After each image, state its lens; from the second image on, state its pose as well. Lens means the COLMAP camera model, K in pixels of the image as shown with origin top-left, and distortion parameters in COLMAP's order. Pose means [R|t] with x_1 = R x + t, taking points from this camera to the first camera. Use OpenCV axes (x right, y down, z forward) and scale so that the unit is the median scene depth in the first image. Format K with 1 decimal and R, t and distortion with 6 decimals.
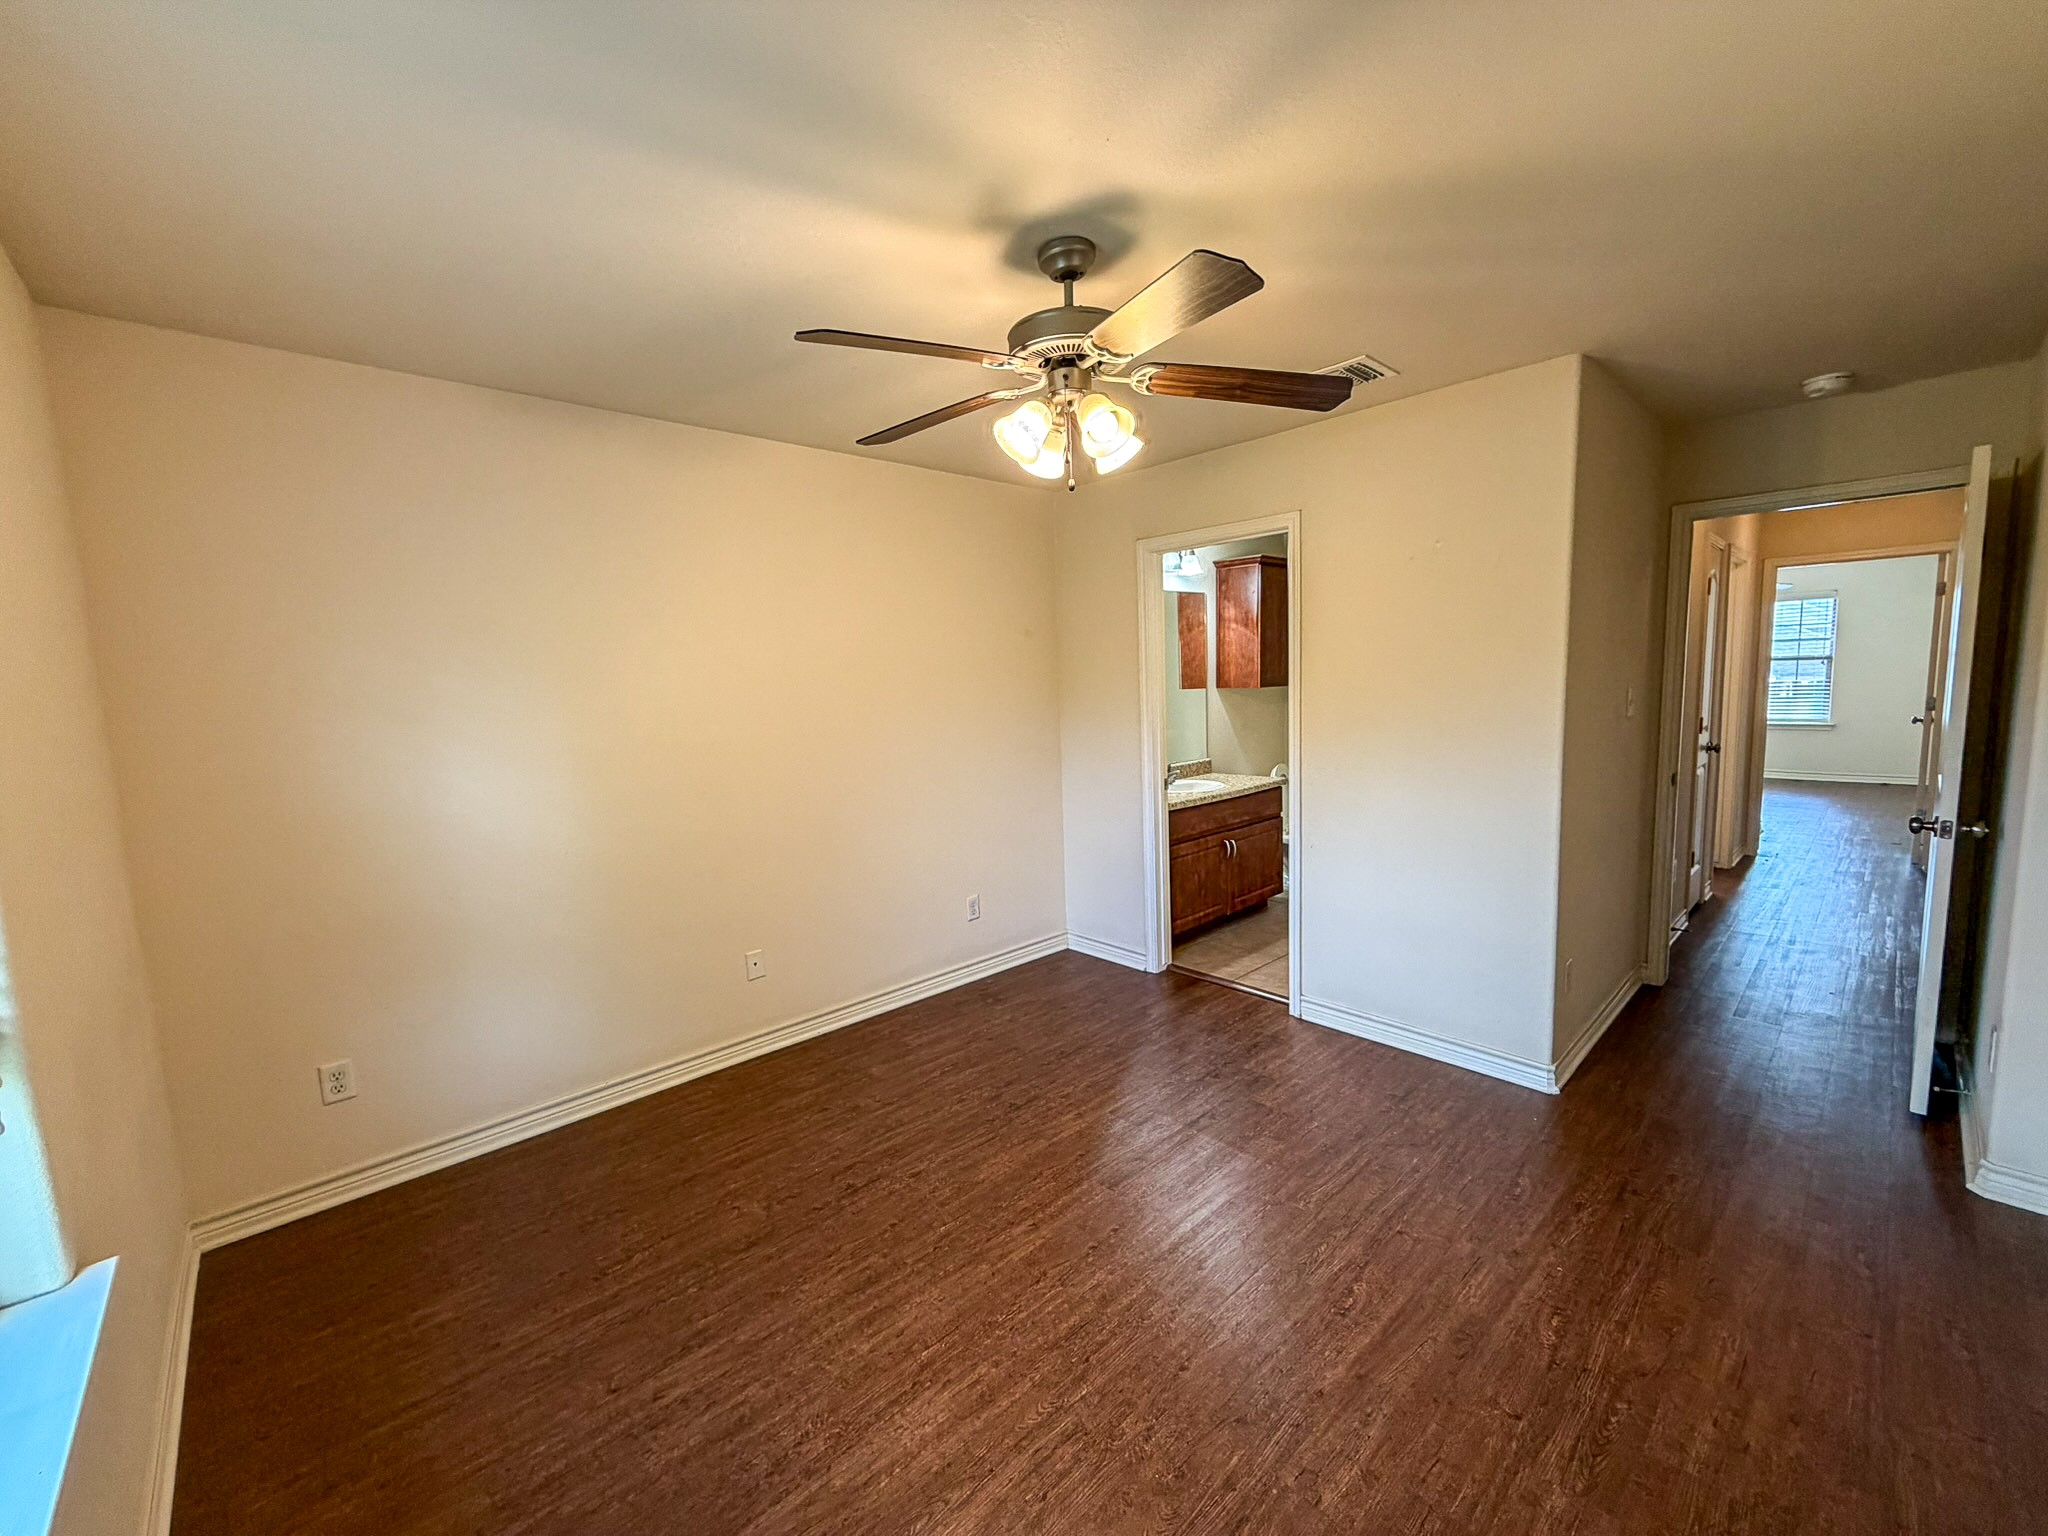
lens RADIAL K [[814.9, 0, 1013.6], [0, 814.9, 766.9], [0, 0, 1]] dist [-0.001280, -0.000439]
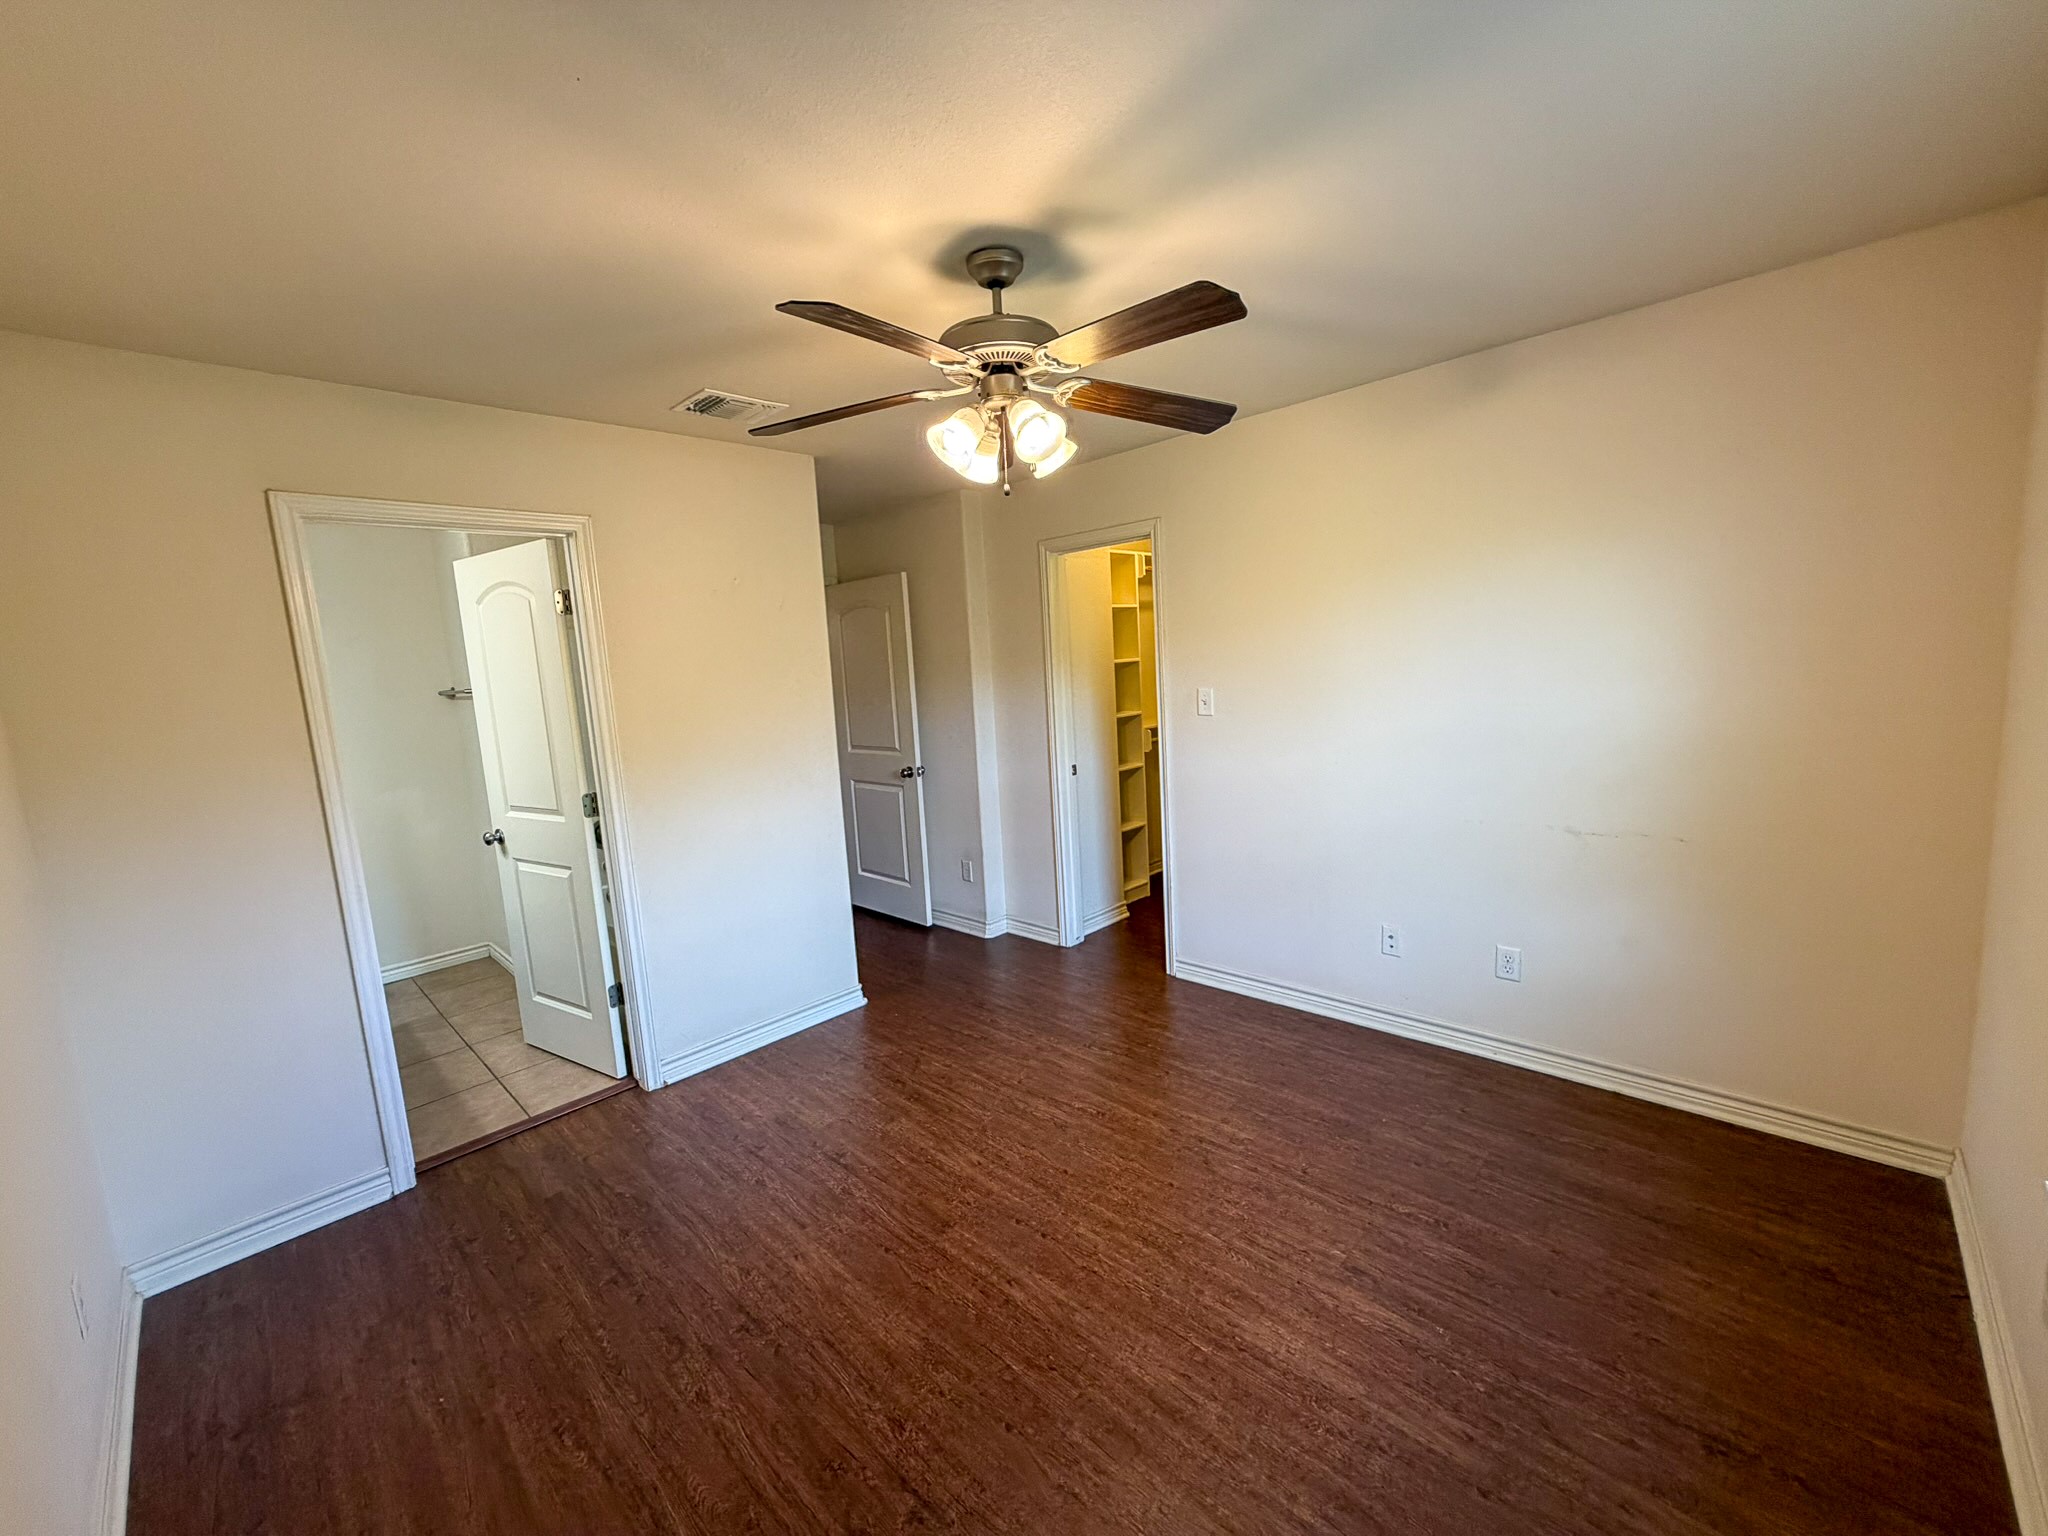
lens RADIAL K [[814.9, 0, 1018.5], [0, 814.9, 772.0], [0, 0, 1]] dist [-0.001280, -0.000439]
pose [[-0.051921, -0.099581, 0.993674, -1.023780], [0.171262, 0.979387, 0.107098, -0.115671], [-0.983856, 0.175740, -0.033796, 1.142950]]
